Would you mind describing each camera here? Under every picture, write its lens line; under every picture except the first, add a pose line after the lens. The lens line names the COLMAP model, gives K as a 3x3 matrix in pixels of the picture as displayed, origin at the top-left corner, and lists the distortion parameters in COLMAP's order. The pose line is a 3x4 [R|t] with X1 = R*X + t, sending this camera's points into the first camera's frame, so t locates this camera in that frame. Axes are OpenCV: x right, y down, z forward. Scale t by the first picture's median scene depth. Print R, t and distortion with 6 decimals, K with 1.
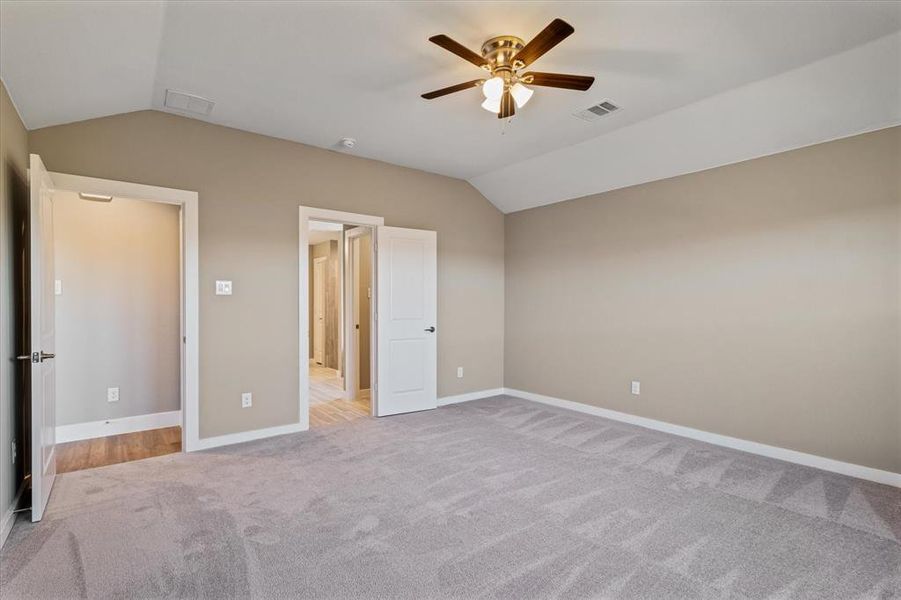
lens RADIAL K [[431.8, 0, 448.9], [0, 431.8, 303.0], [0, 0, 1]] dist [0.020837, 0.001915]
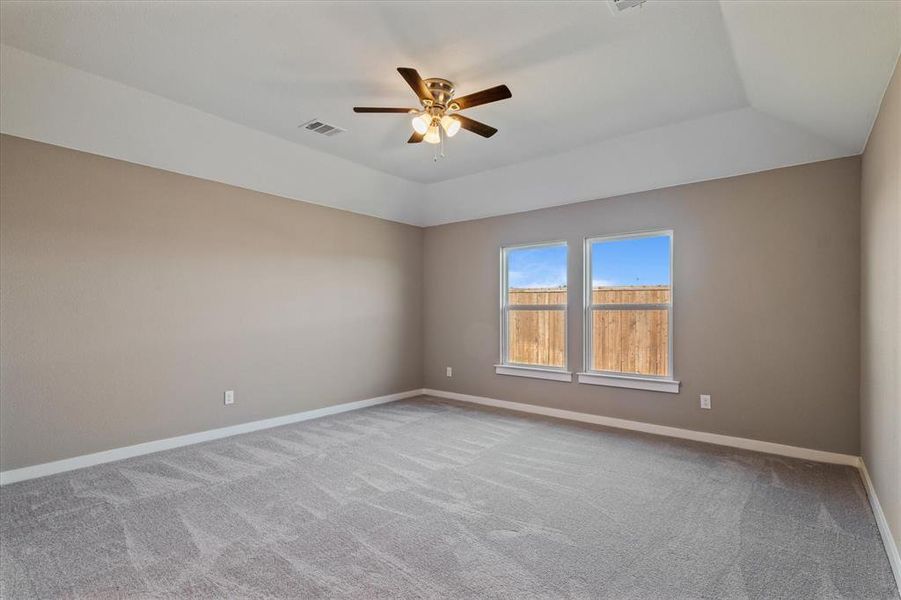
lens RADIAL K [[431.8, 0, 450.6], [0, 431.8, 303.3], [0, 0, 1]] dist [0.020837, 0.001915]
pose [[-0.230049, 0.019646, 0.972981, -0.784918], [-0.011036, 0.999679, -0.022794, 0.005476], [-0.973116, -0.015982, -0.229758, 0.945393]]
